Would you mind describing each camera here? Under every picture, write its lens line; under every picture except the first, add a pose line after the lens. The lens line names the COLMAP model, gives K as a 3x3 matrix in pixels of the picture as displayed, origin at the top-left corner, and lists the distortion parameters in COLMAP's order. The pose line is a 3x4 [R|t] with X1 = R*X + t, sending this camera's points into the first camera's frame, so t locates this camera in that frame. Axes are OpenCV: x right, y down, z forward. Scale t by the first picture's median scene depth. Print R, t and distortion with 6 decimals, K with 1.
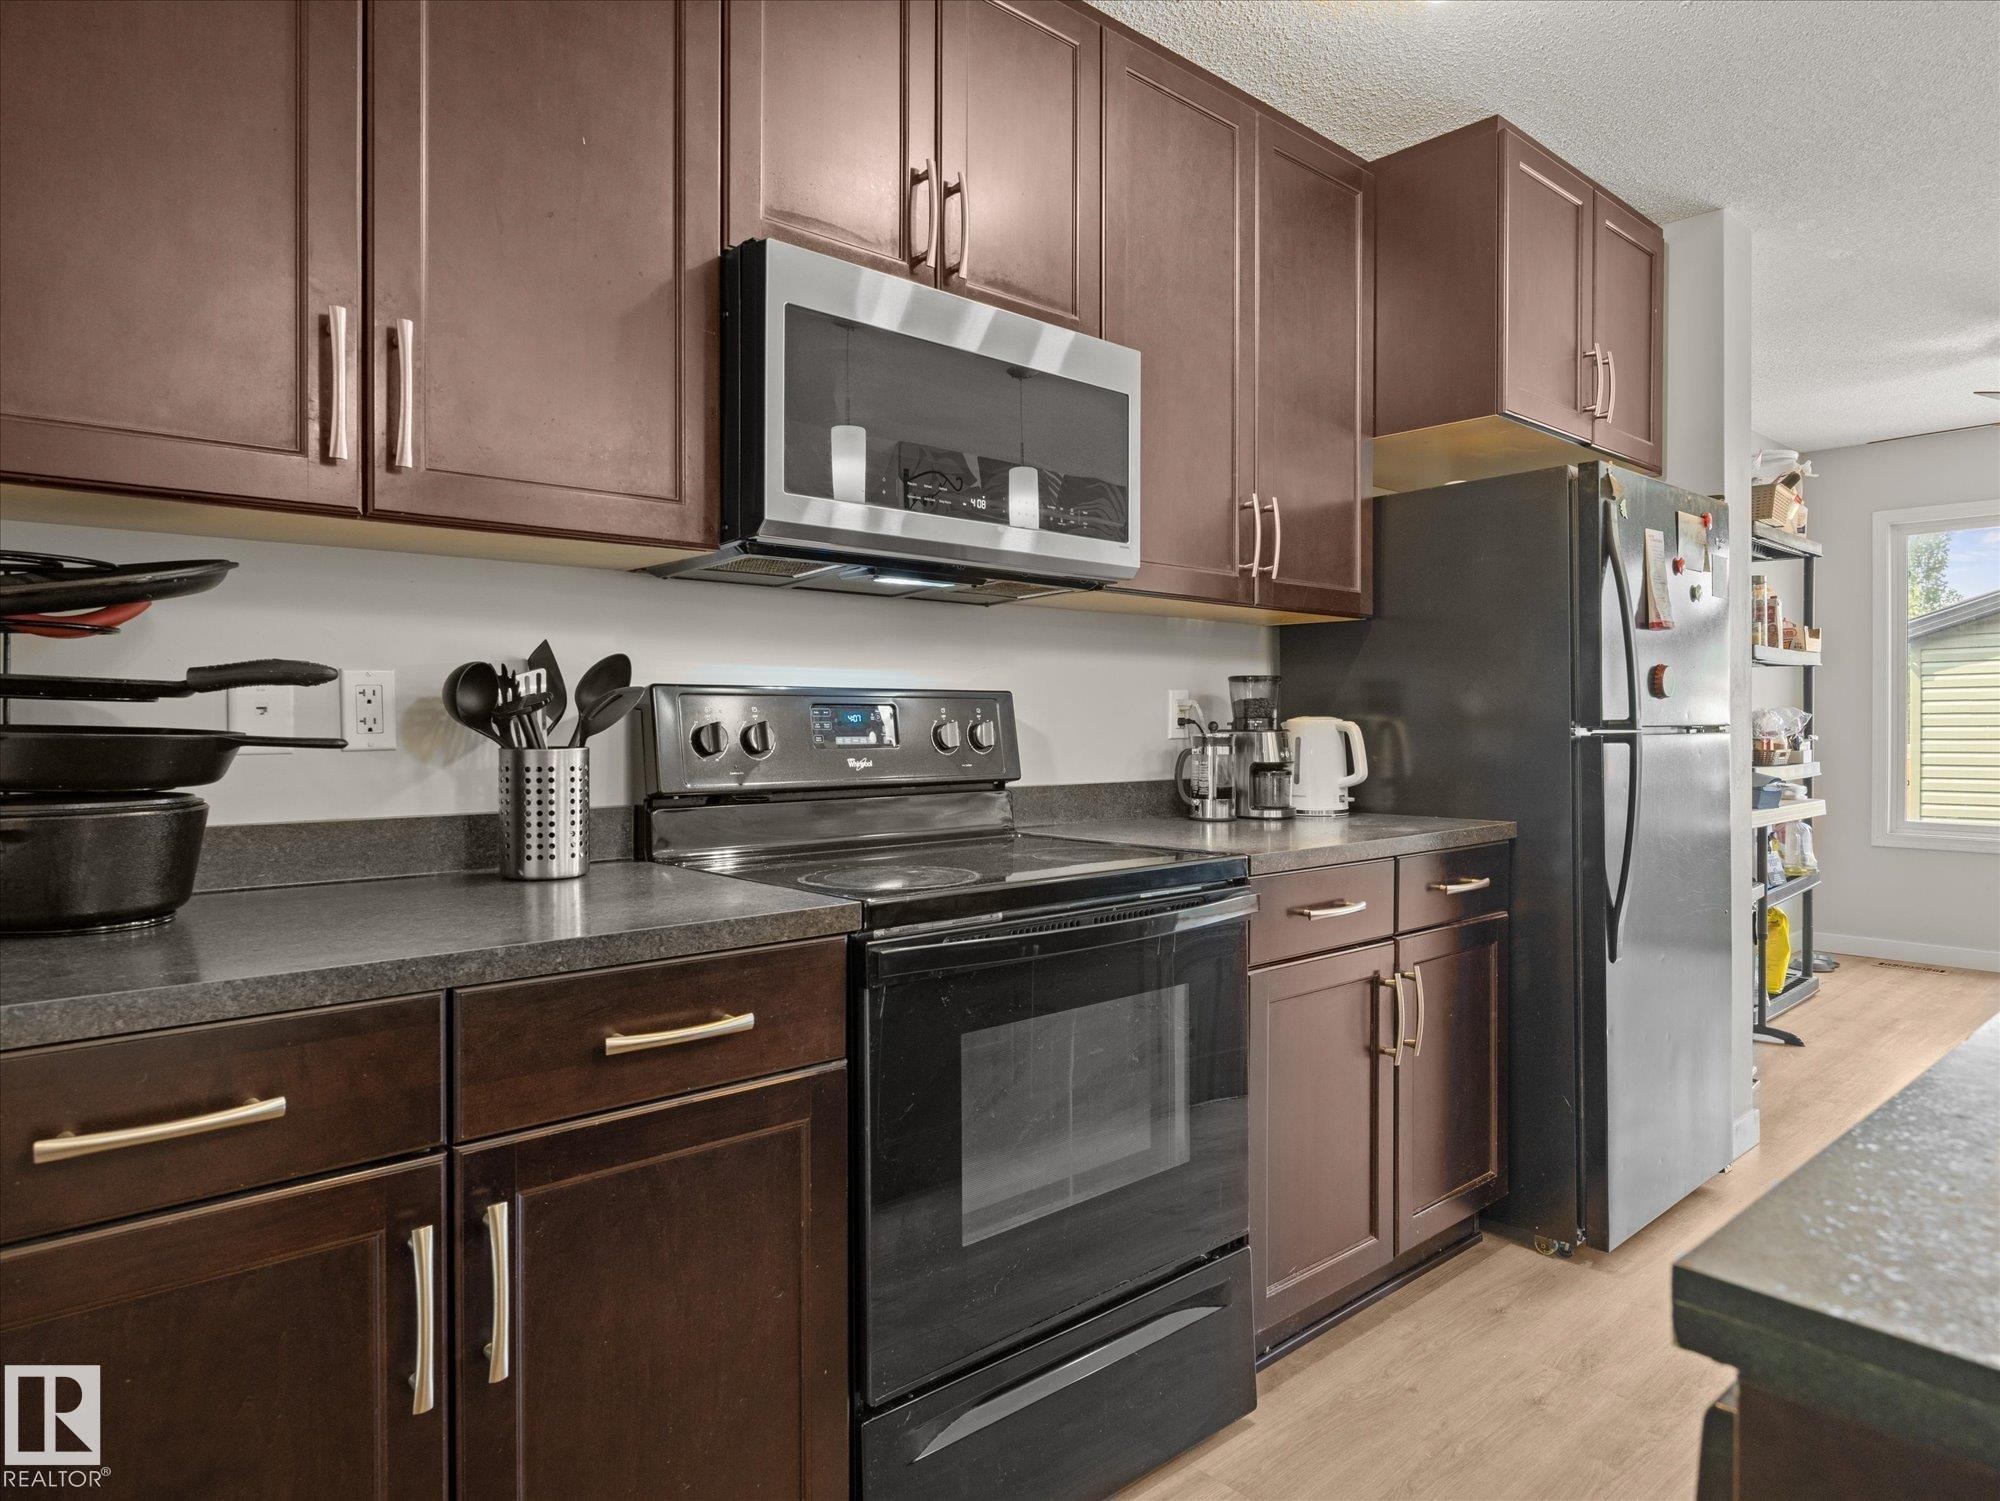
lens RADIAL K [[1204.8, 0, 1000.0], [0, 1204.8, 750.5], [0, 0, 1]] dist [-0.000827, 0.001227]
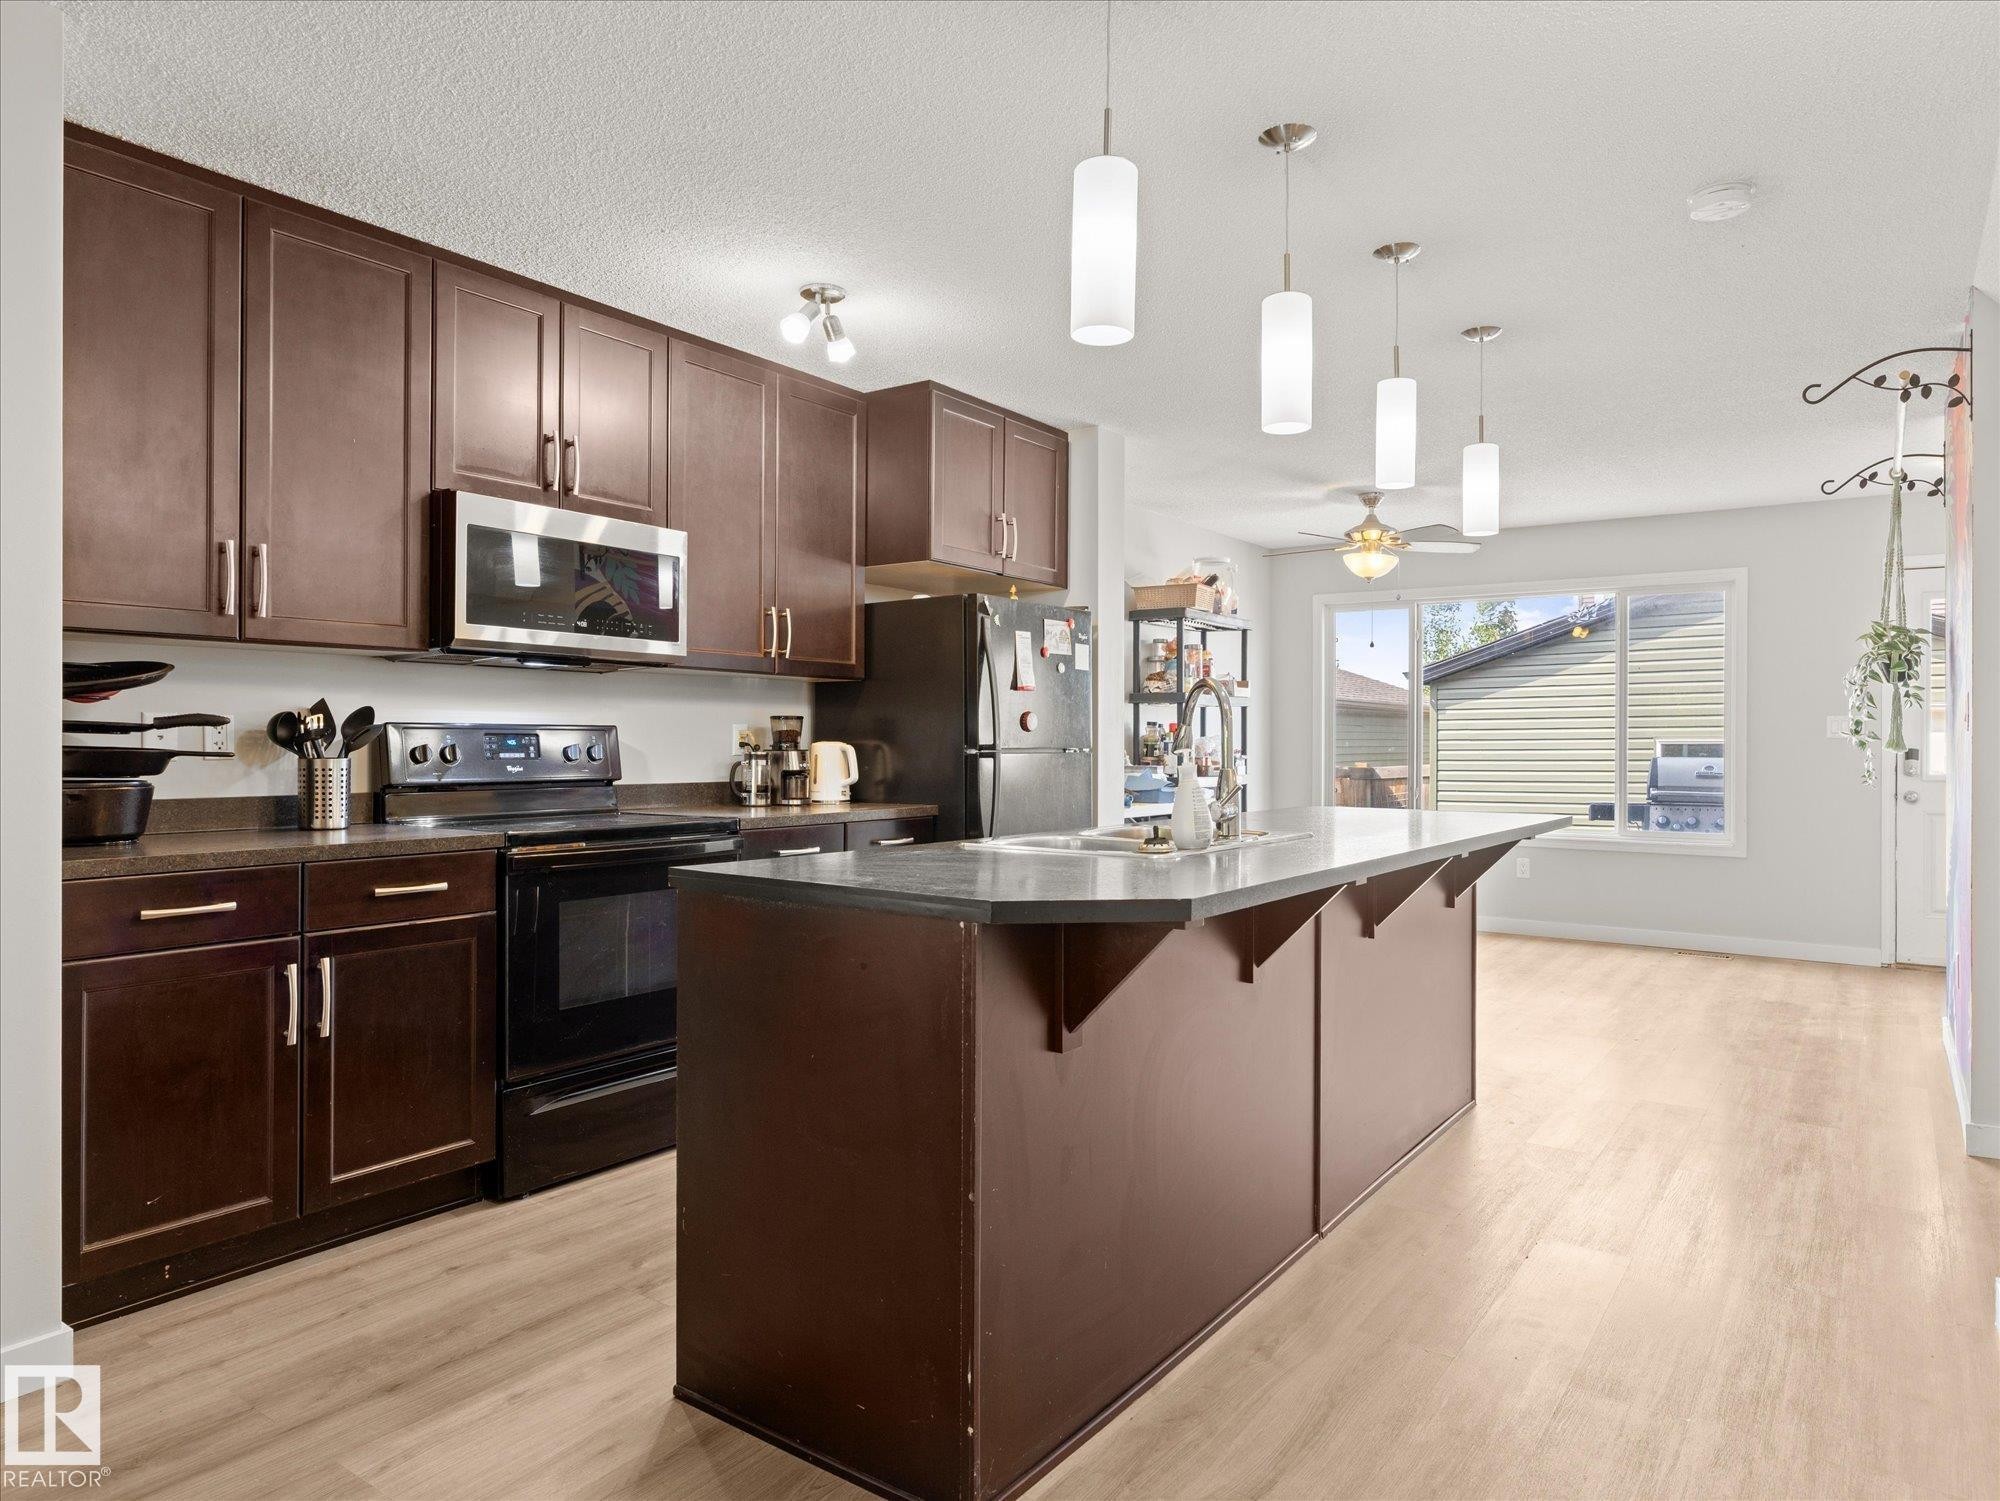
lens RADIAL K [[1243.1, 0, 1000.0], [0, 1243.1, 750.5], [0, 0, 1]] dist [0.000641, 0.001574]
pose [[0.976244, 0.001707, 0.216666, 0.188972], [0.002250, 0.999835, -0.018015, 0.019928], [-0.216661, 0.018074, 0.976080, -0.943886]]
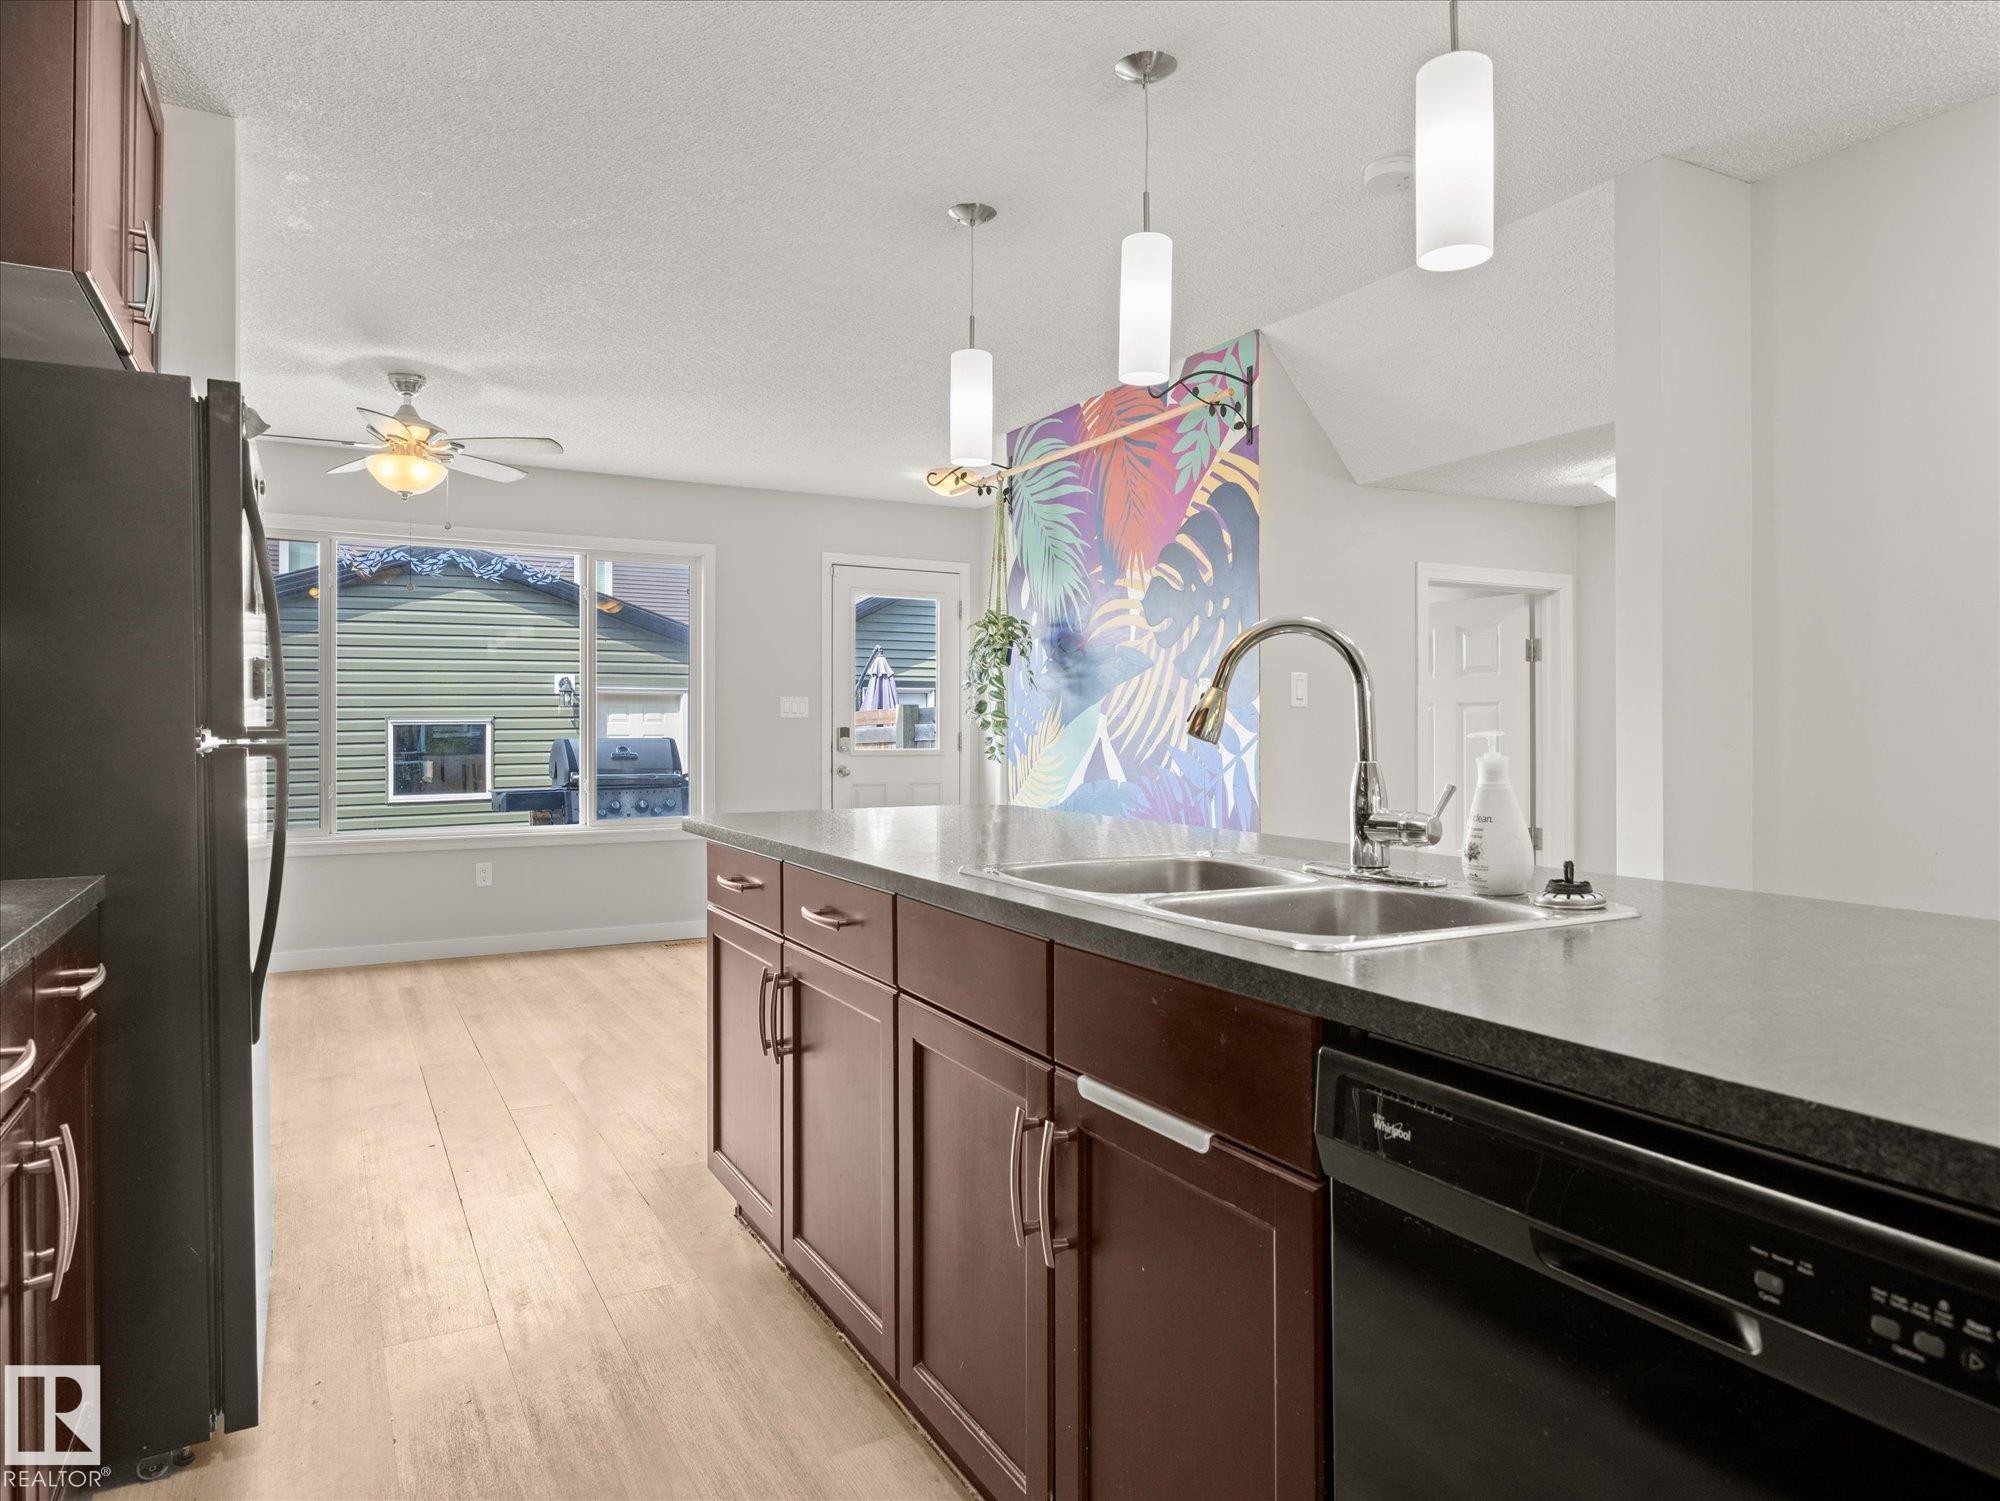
lens RADIAL K [[1247.7, 0, 1013.1], [0, 1247.7, 736.0], [0, 0, 1]] dist [-0.002324, 0.000015]
pose [[0.222199, -0.008742, 0.974962, -0.209361], [0.026587, 0.999642, 0.002904, -0.011131], [-0.974639, 0.025276, 0.222352, 0.475379]]
